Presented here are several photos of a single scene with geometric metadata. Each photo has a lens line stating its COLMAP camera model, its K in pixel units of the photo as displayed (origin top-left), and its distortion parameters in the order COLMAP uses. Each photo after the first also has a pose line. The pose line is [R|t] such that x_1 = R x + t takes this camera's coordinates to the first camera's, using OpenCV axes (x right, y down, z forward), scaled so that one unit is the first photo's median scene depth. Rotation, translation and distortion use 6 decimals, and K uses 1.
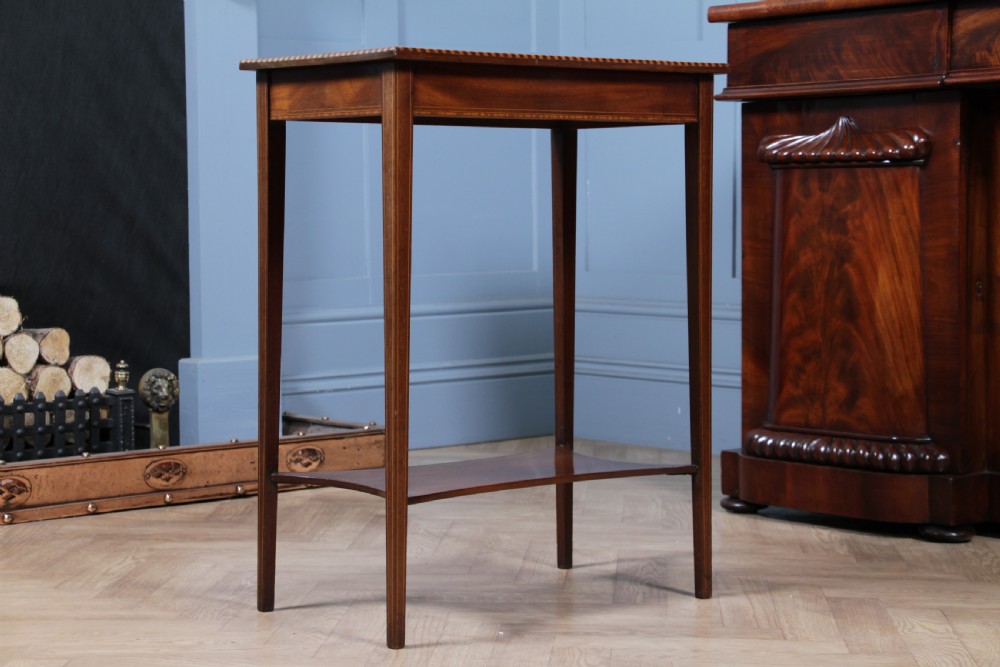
lens RADIAL K [[2106.1, 0, 497.0], [0, 2106.1, 324.1], [0, 0, 1]] dist [0.248620, 0.384003]
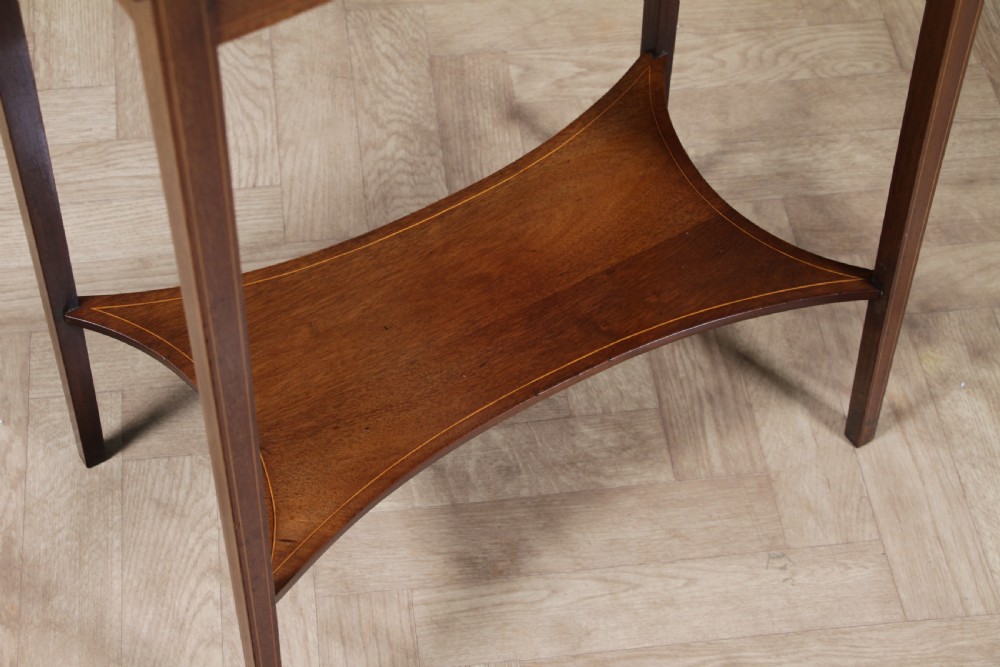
lens RADIAL K [[2027.4, 0, 498.9], [0, 2027.4, 340.3], [0, 0, 1]] dist [0.216492, 0.368613]
pose [[0.981072, -0.143121, 0.130441, -0.047326], [0.002674, 0.683557, 0.729892, -0.239330], [-0.193626, -0.715727, 0.671002, 0.541110]]
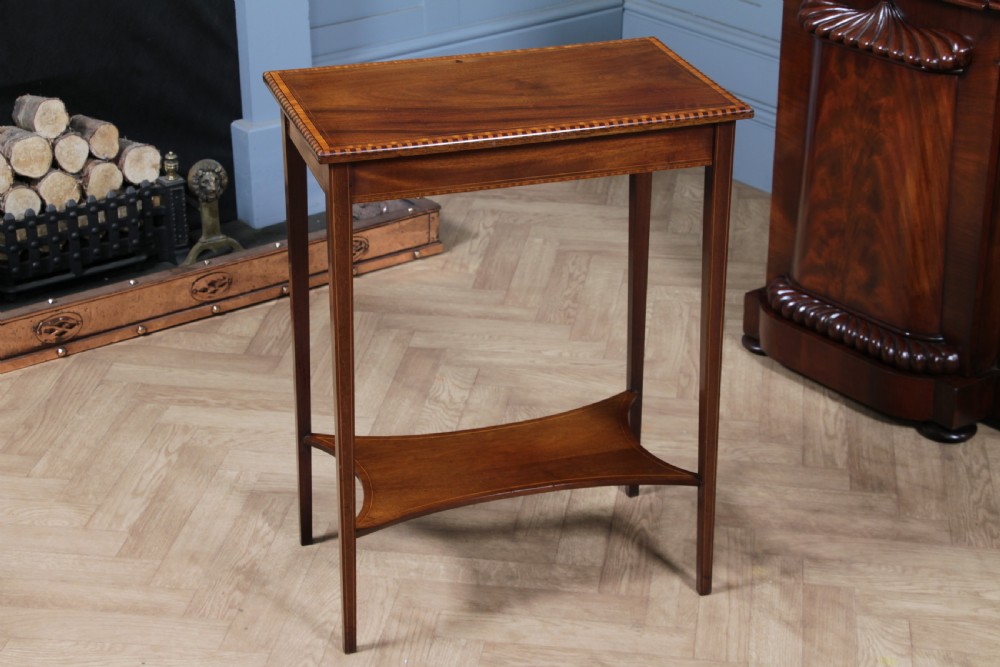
lens RADIAL K [[1957.0, 0, 495.9], [0, 1957.0, 336.0], [0, 0, 1]] dist [0.197880, 0.421815]
pose [[0.997139, 0.033116, -0.067944, 0.053831], [-0.006257, 0.931992, 0.362426, -0.277497], [0.075325, -0.360964, 0.929533, 0.106844]]
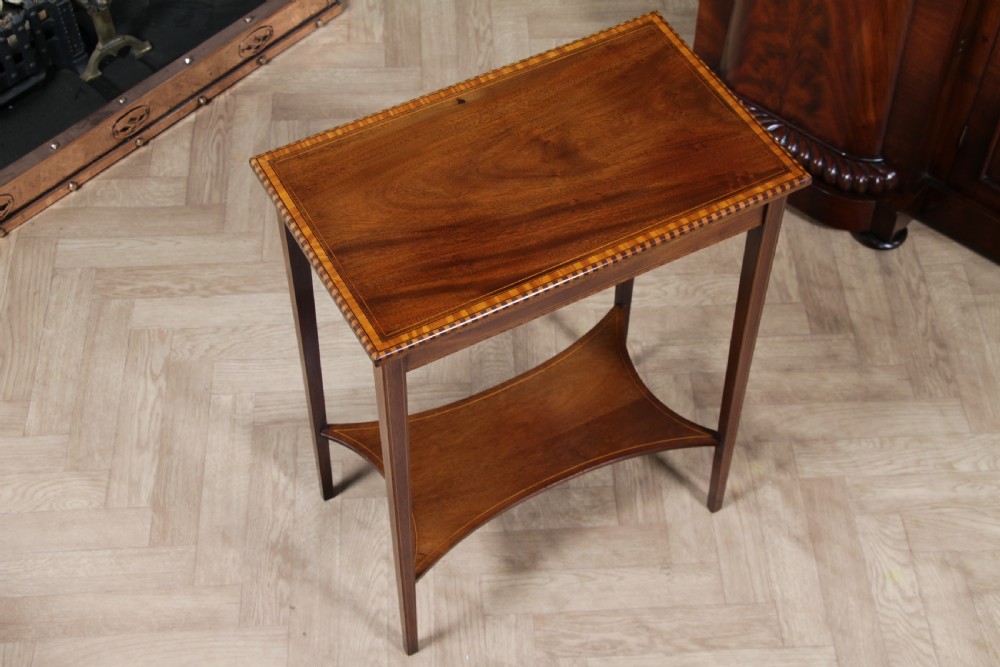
lens RADIAL K [[1519.6, 0, 502.1], [0, 1519.6, 346.9], [0, 0, 1]] dist [0.075780, 0.183472]
pose [[0.992593, -0.092537, 0.078715, -0.050218], [0.003494, 0.669408, 0.742887, -0.433185], [-0.121437, -0.737109, 0.664773, 0.436465]]
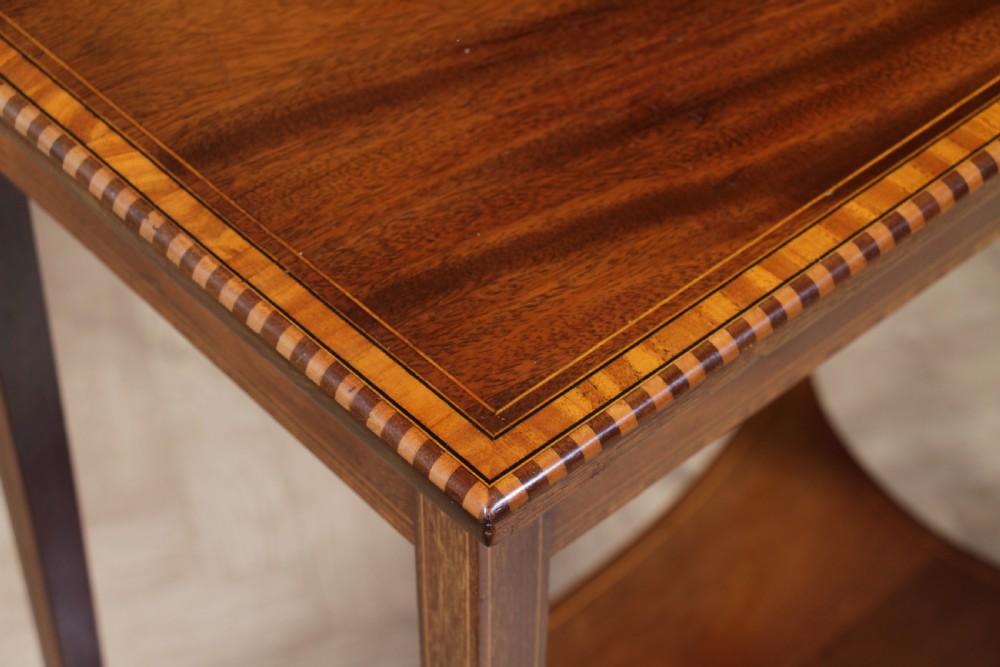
lens RADIAL K [[2144.8, 0, 499.7], [0, 2144.8, 333.4], [0, 0, 1]] dist [0.140810, 0.263429]
pose [[0.936238, -0.248609, 0.248297, -0.085735], [0.020387, 0.743907, 0.667972, -0.204303], [-0.350774, -0.620319, 0.701542, 0.641211]]
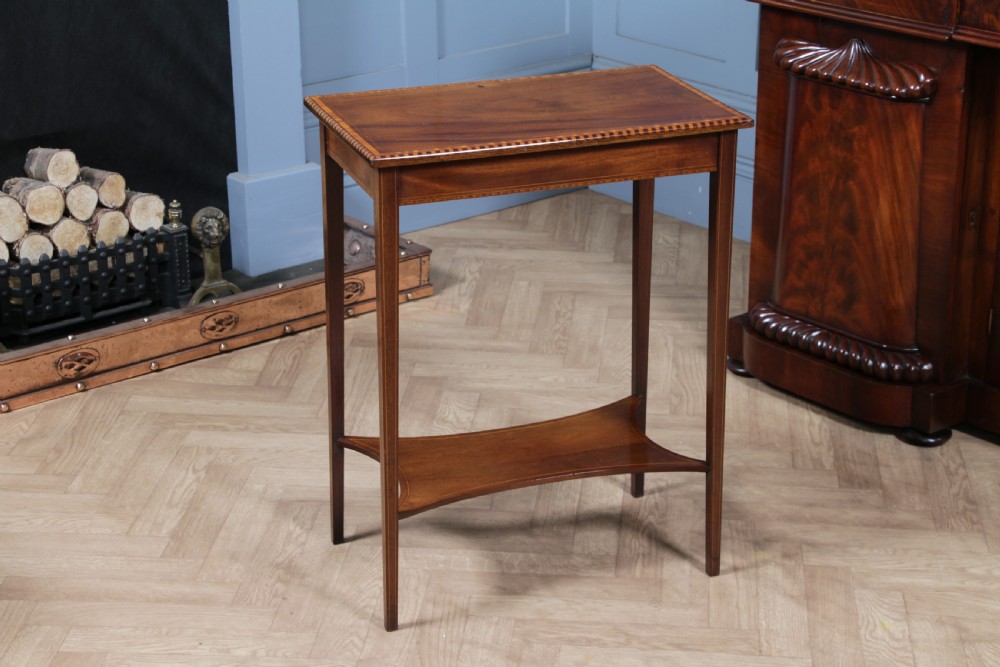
lens RADIAL K [[2068.3, 0, 498.0], [0, 2068.3, 333.8], [0, 0, 1]] dist [0.234677, 0.383786]
pose [[0.999659, 0.010259, -0.024029, 0.014159], [-0.002510, 0.953143, 0.302509, -0.267356], [0.026006, -0.302346, 0.952844, -0.020227]]
